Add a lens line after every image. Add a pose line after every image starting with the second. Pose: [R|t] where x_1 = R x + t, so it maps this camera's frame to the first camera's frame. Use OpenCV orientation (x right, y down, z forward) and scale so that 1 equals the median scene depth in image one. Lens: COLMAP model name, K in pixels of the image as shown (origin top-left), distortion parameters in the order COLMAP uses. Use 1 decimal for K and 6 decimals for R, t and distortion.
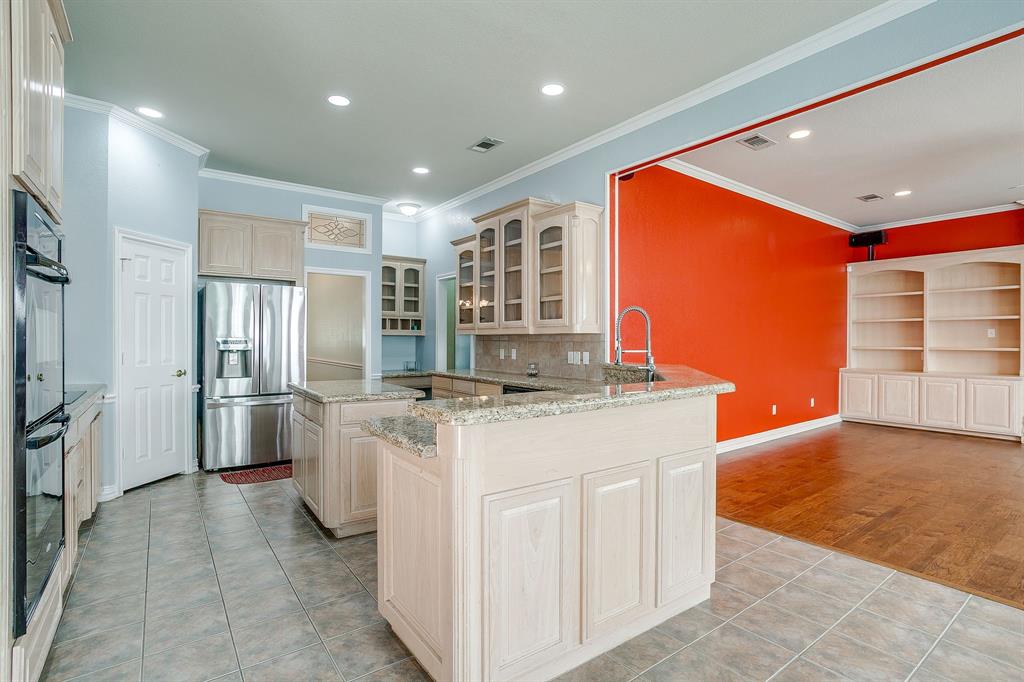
lens RADIAL K [[495.1, 0, 508.9], [0, 495.1, 340.4], [0, 0, 1]] dist [-0.023153, 0.001232]
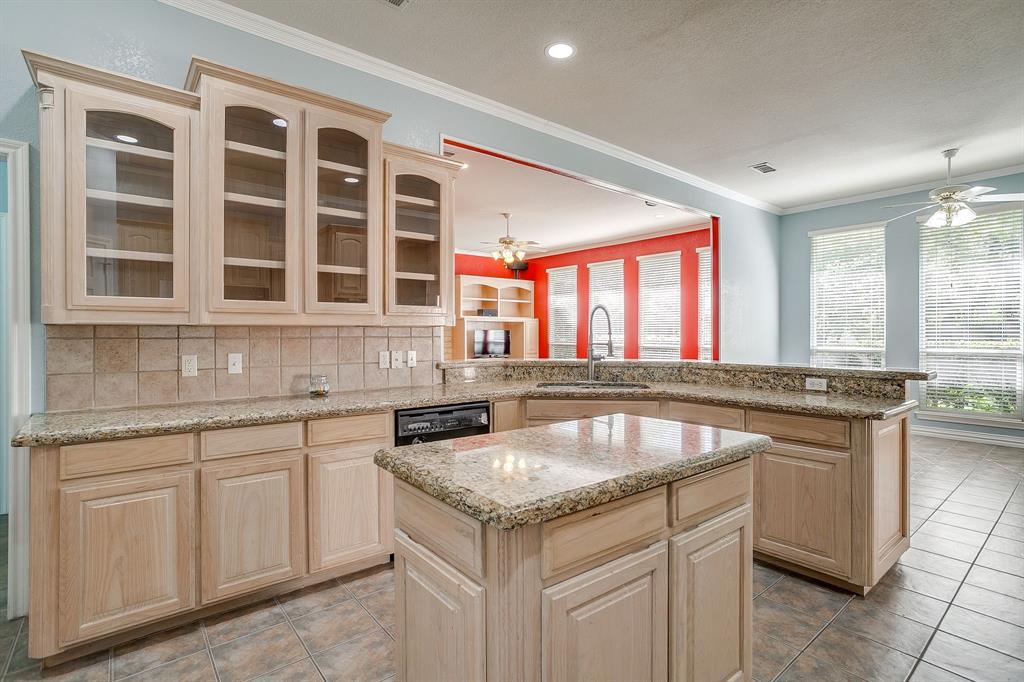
lens RADIAL K [[495.1, 0, 510.2], [0, 495.1, 334.8], [0, 0, 1]] dist [-0.023153, 0.001232]
pose [[-0.047331, -0.004171, 0.998871, -0.543028], [0.004102, 0.999982, 0.004370, -0.003502], [-0.998871, 0.004304, -0.047313, 0.780698]]
